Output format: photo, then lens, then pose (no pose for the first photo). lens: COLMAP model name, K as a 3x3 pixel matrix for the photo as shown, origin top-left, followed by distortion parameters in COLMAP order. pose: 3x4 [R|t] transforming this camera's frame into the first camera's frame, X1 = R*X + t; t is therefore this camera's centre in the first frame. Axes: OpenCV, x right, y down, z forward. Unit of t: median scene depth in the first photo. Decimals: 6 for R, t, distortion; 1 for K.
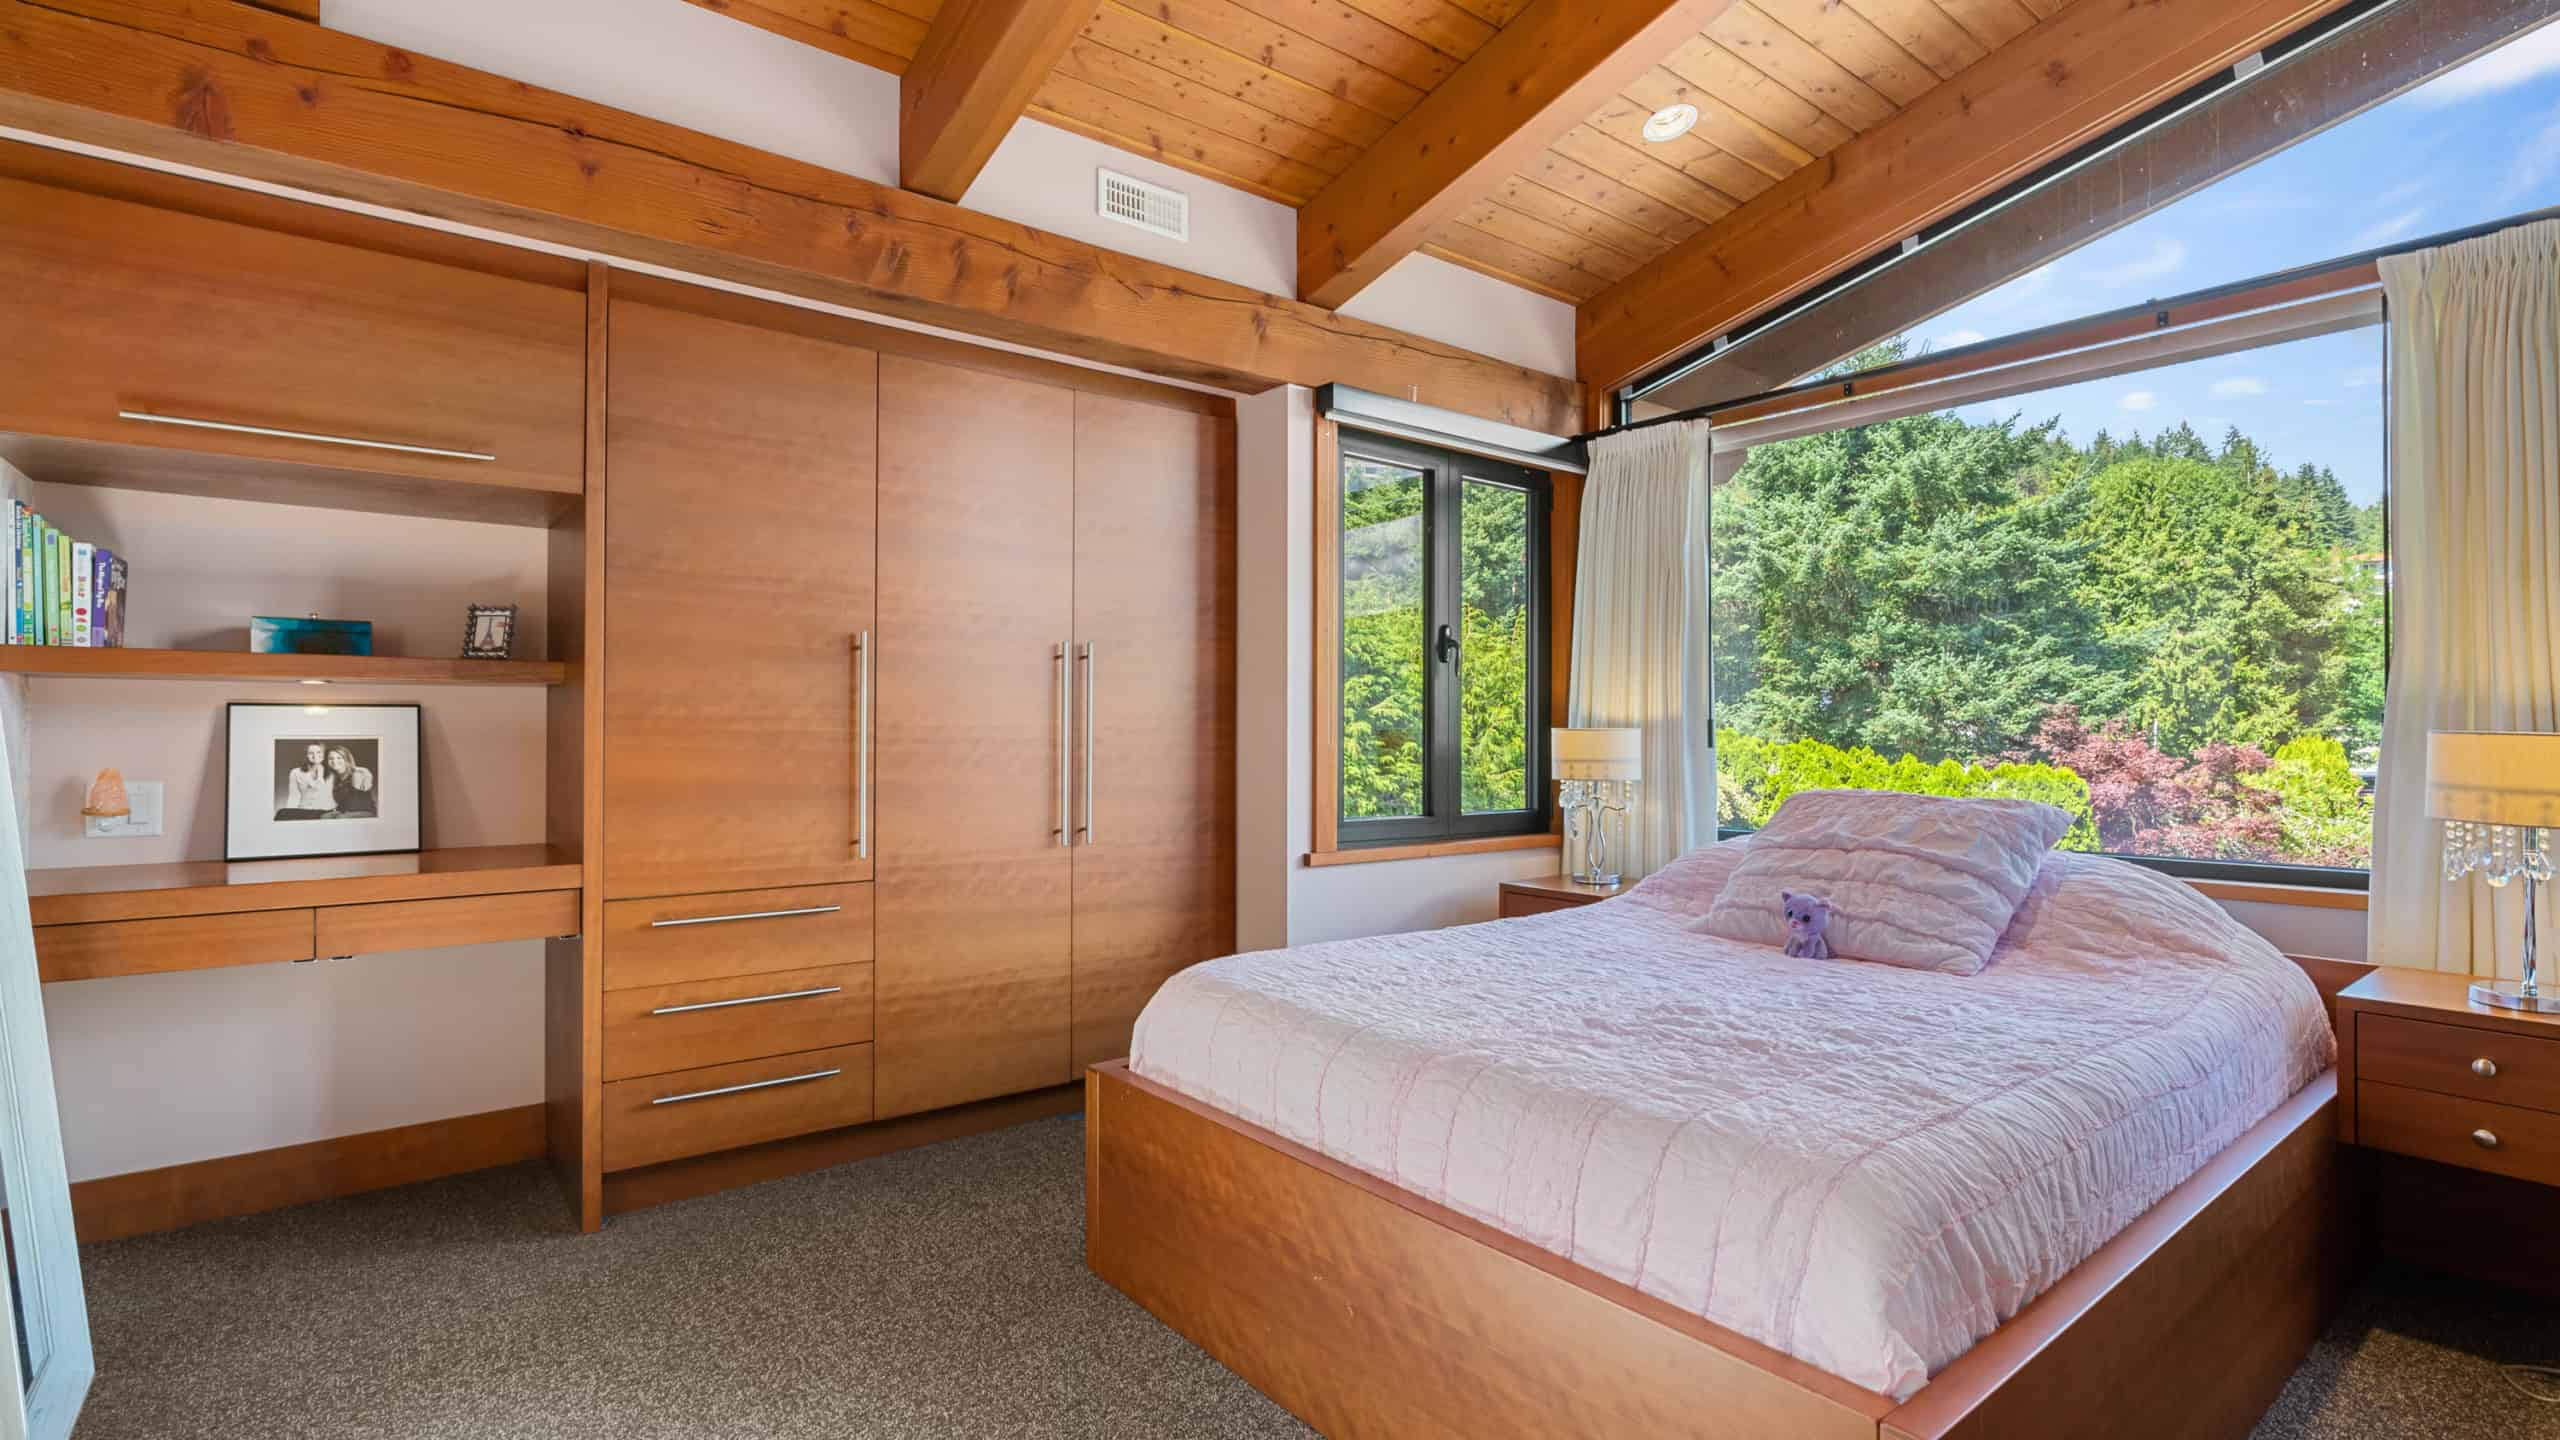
lens RADIAL K [[1225.5, 0, 1280.0], [0, 1225.5, 720.0], [0, 0, 1]] dist [0.002627, 0.000641]
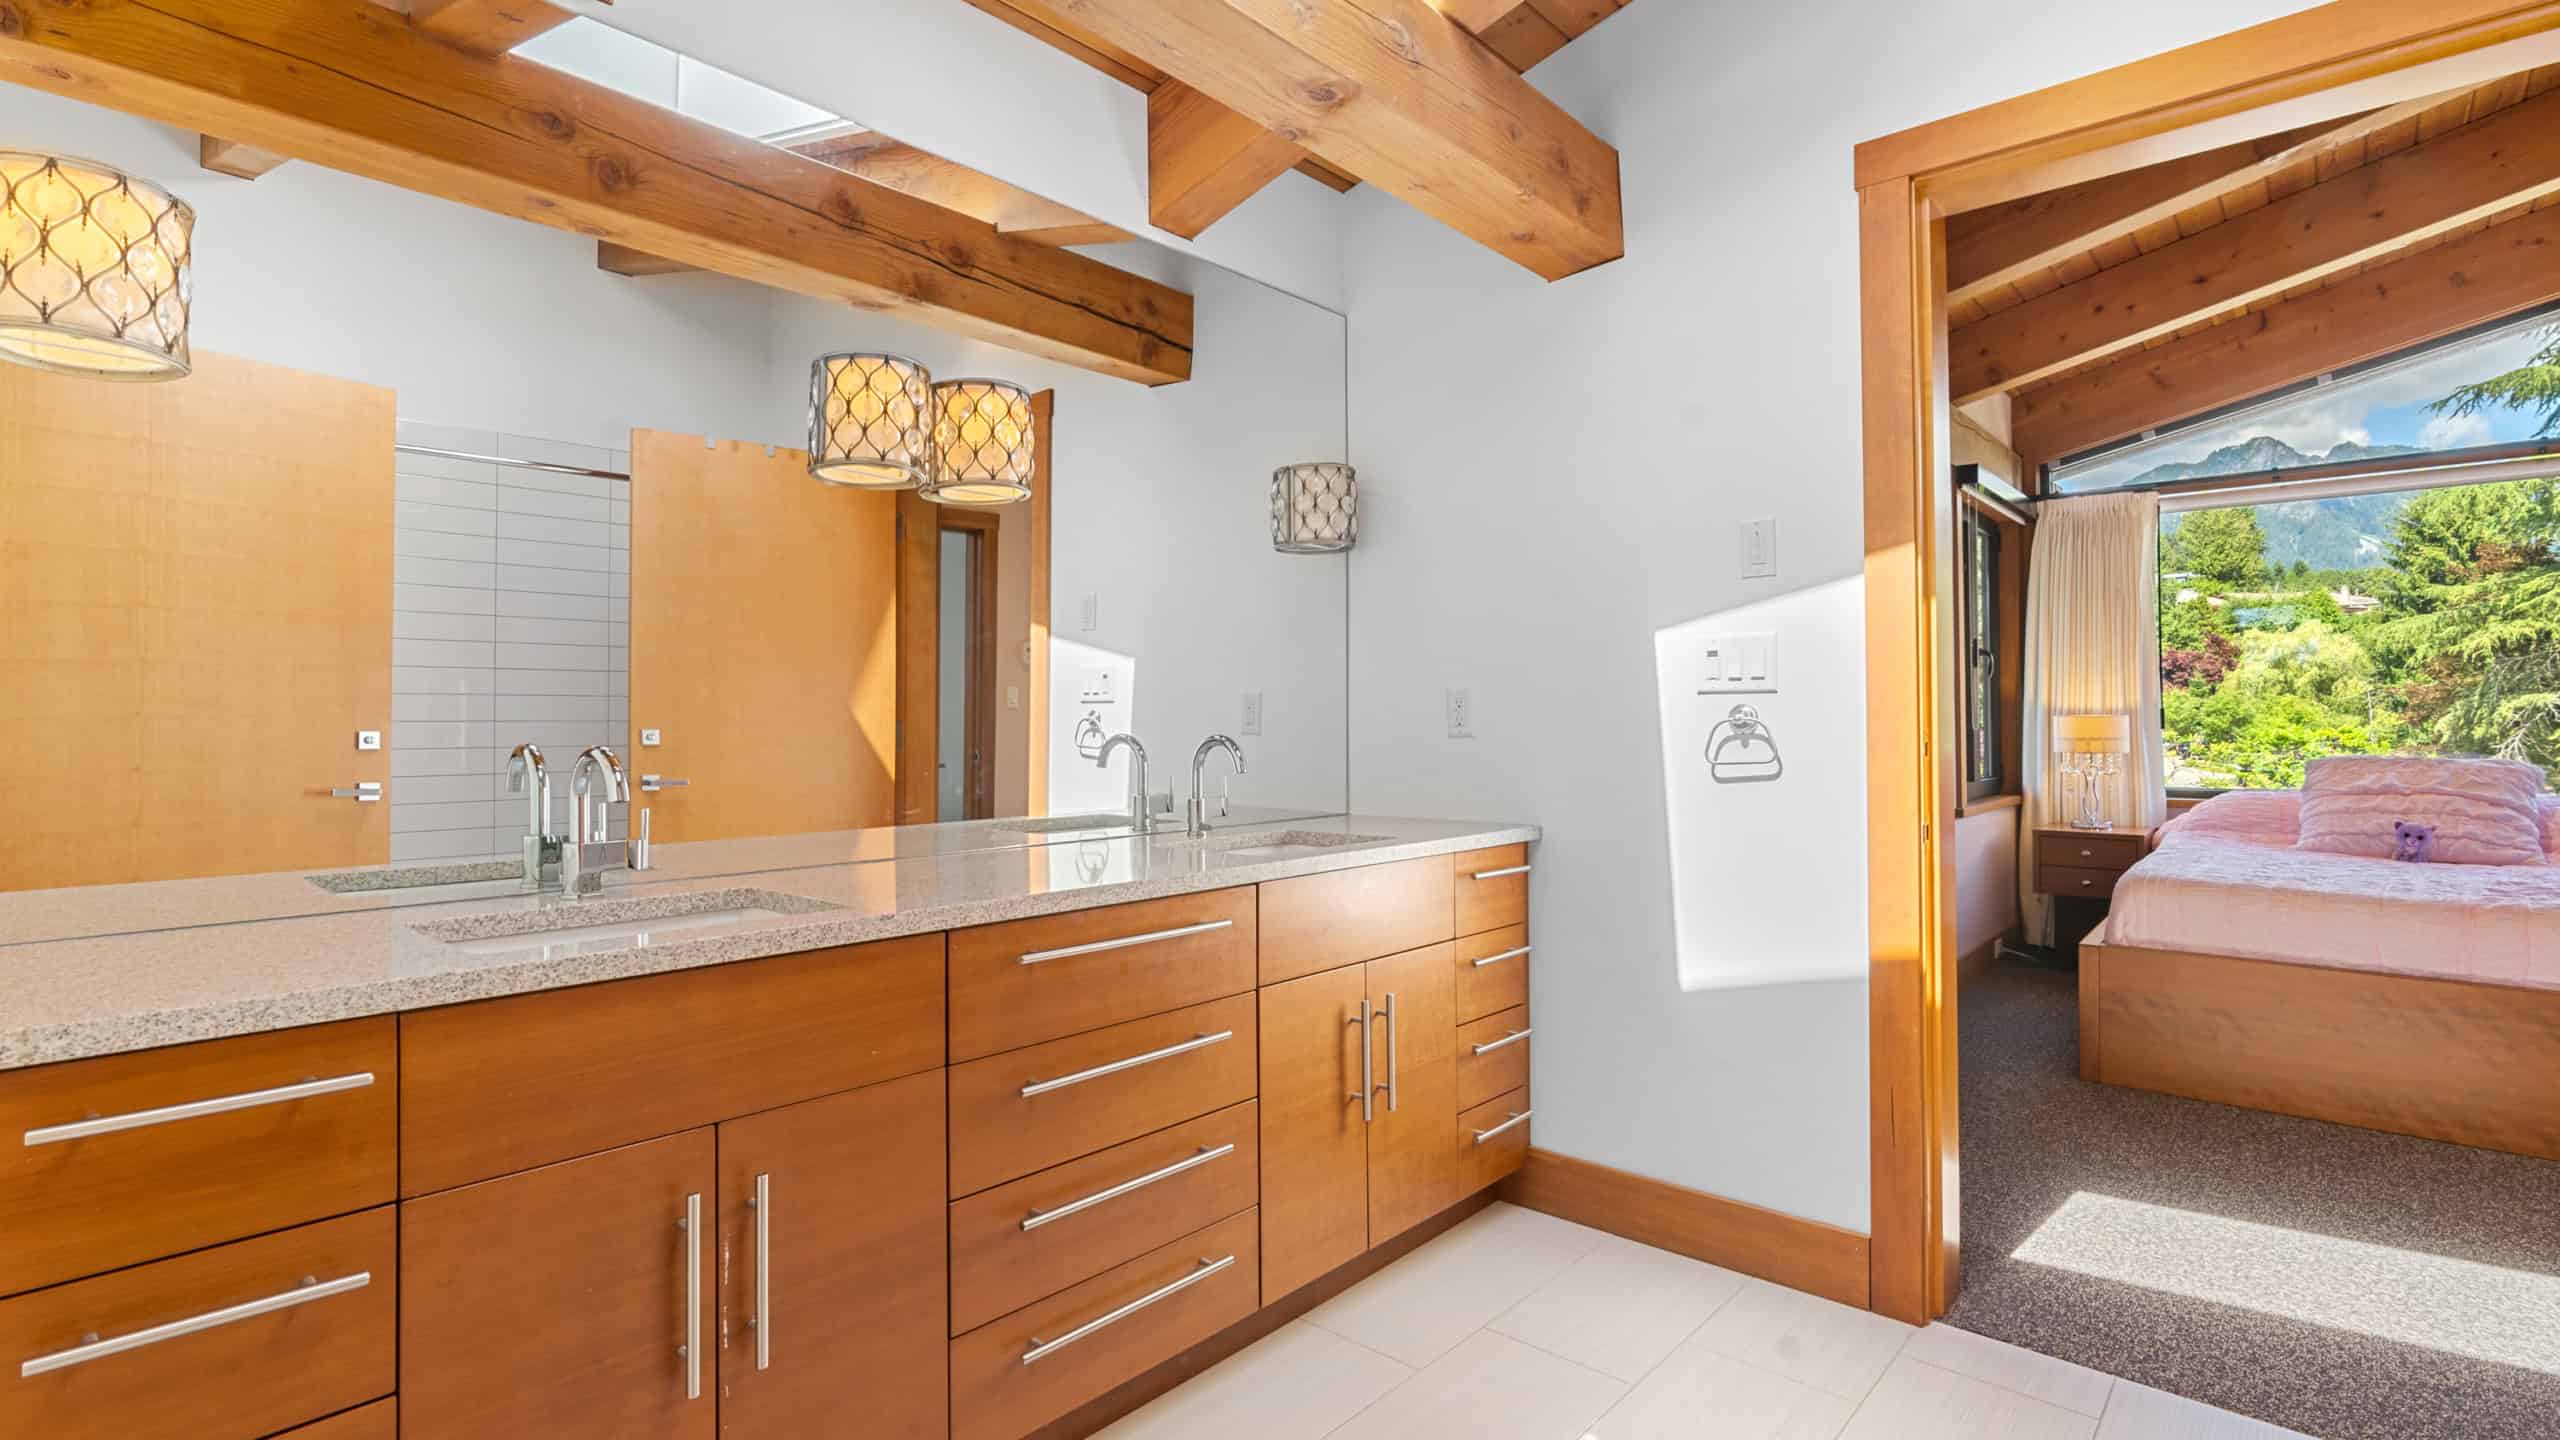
lens RADIAL K [[1225.5, 0, 1280.0], [0, 1225.5, 720.0], [0, 0, 1]] dist [0.002627, 0.000641]
pose [[0.982453, -0.008678, 0.186311, -1.031455], [0.006133, 0.999880, 0.014231, -0.015478], [-0.186412, -0.012839, 0.982388, -0.213636]]
